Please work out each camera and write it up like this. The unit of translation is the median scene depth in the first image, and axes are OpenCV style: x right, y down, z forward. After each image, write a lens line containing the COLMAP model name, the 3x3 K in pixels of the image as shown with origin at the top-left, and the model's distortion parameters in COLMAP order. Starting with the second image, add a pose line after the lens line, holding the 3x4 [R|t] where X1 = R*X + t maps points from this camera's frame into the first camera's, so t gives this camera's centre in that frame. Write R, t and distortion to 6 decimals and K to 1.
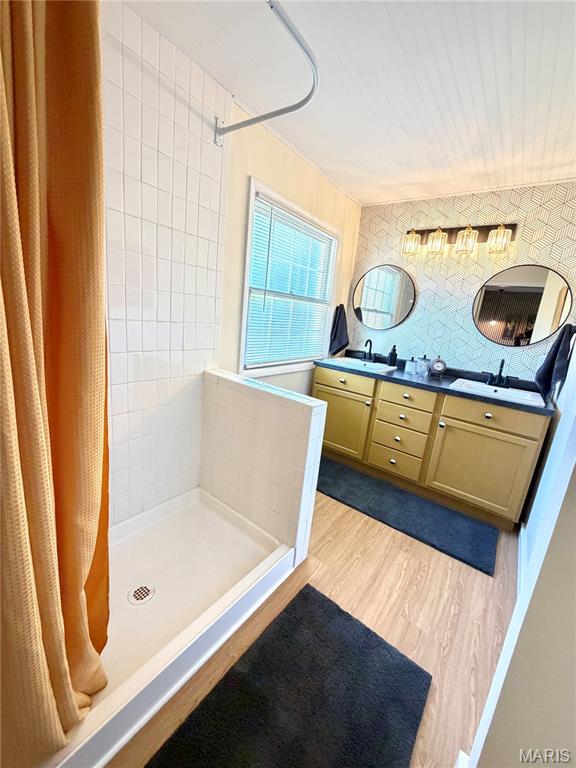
lens RADIAL K [[306.9, 0, 288.9], [0, 306.9, 381.6], [0, 0, 1]] dist [0.002482, 0.000037]
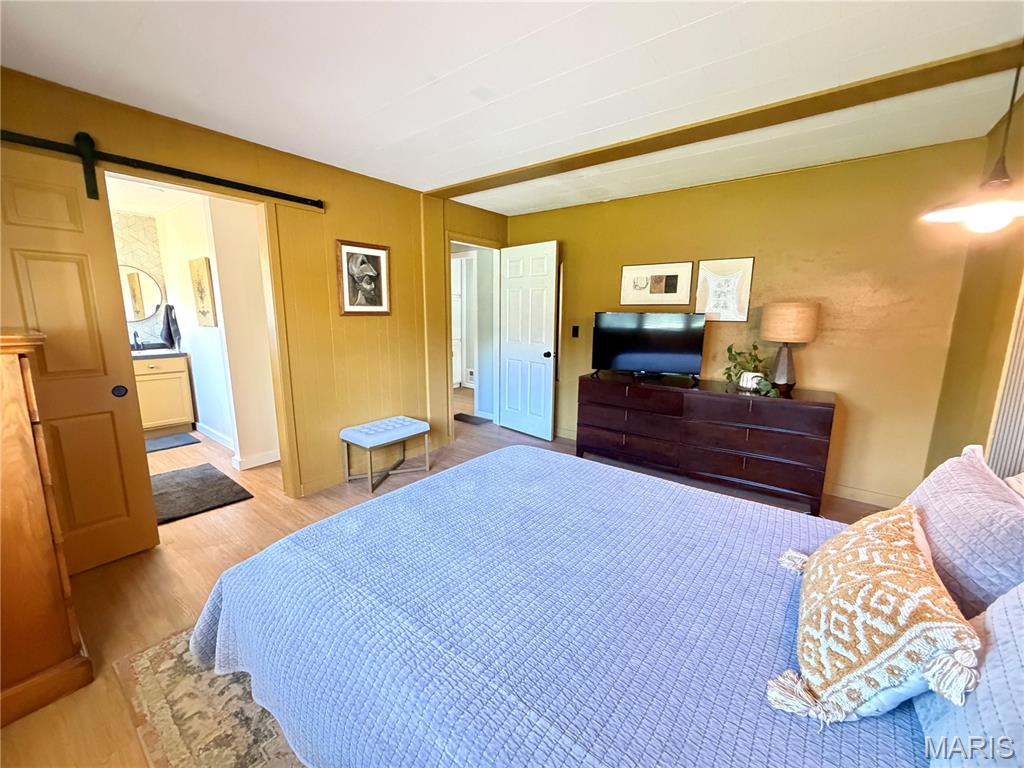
lens RADIAL K [[409.2, 0, 509.4], [0, 409.2, 383.3], [0, 0, 1]] dist [0.002482, 0.000037]
pose [[0.015544, -0.267559, 0.963416, -1.480917], [0.213731, 0.942152, 0.258205, 0.043584], [-0.976769, 0.201898, 0.071830, -0.999778]]
